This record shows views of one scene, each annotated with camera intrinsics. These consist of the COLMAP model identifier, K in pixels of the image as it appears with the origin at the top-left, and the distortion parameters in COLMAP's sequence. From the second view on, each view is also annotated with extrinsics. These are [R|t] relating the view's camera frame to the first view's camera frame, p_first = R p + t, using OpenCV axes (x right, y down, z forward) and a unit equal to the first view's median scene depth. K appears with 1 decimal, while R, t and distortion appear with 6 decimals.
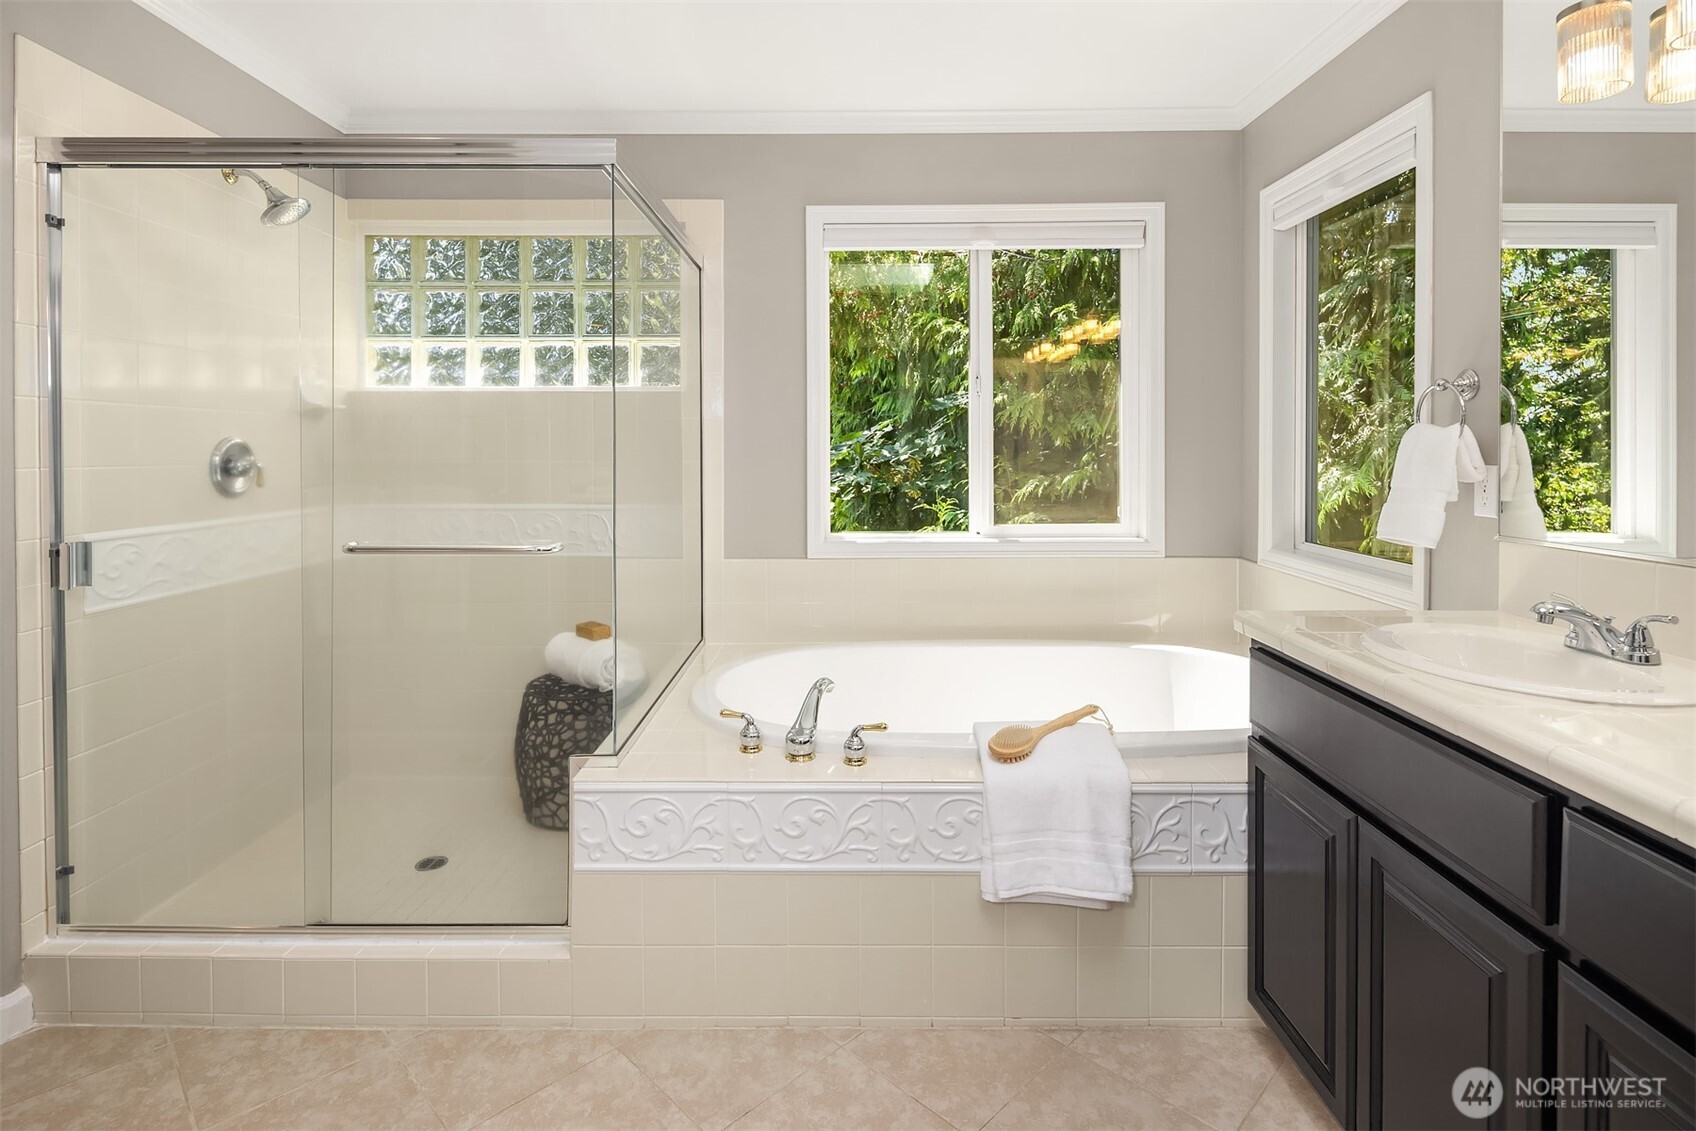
lens RADIAL K [[872.0, 0, 842.5], [0, 872.0, 454.5], [0, 0, 1]] dist [-0.002444, -0.000669]
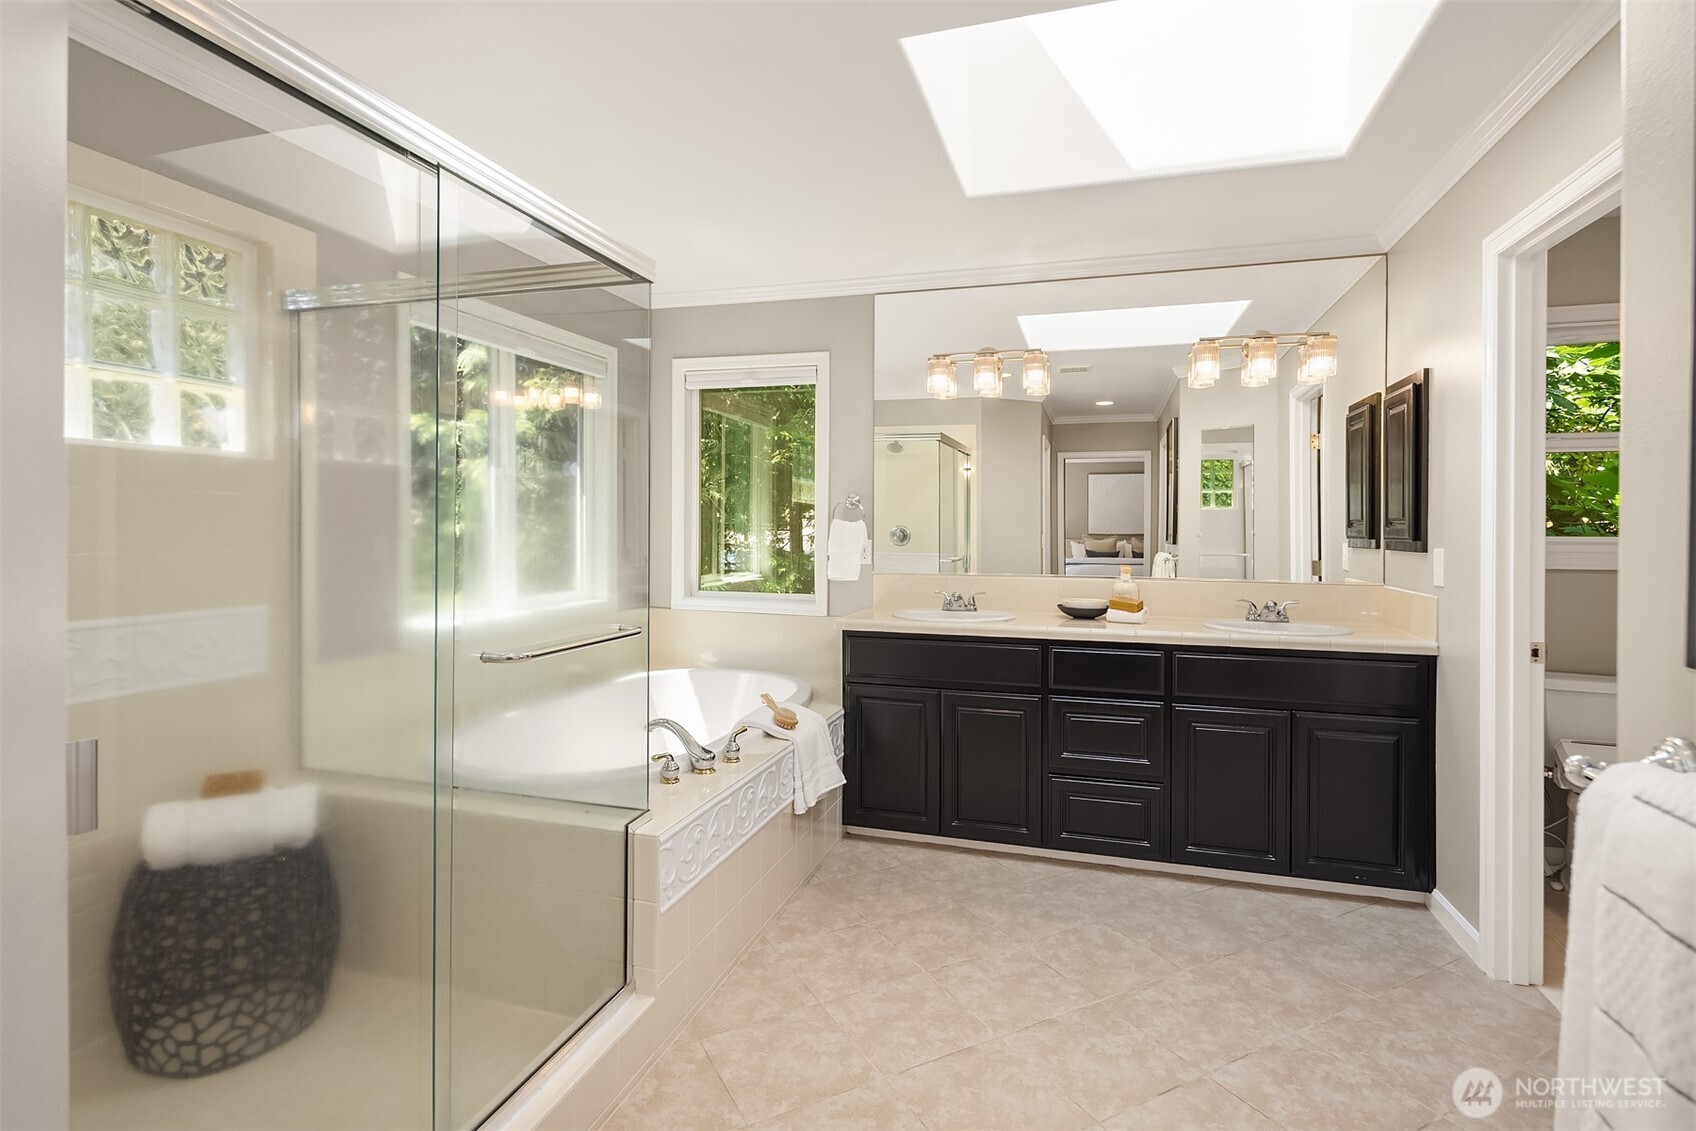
lens RADIAL K [[844.2, 0, 851.5], [0, 844.2, 542.8], [0, 0, 1]] dist [-0.001374, -0.000886]
pose [[0.273851, -0.016058, 0.961638, -1.297649], [0.007224, 0.999867, 0.014639, -0.012550], [-0.961745, 0.002938, 0.273930, 0.480214]]
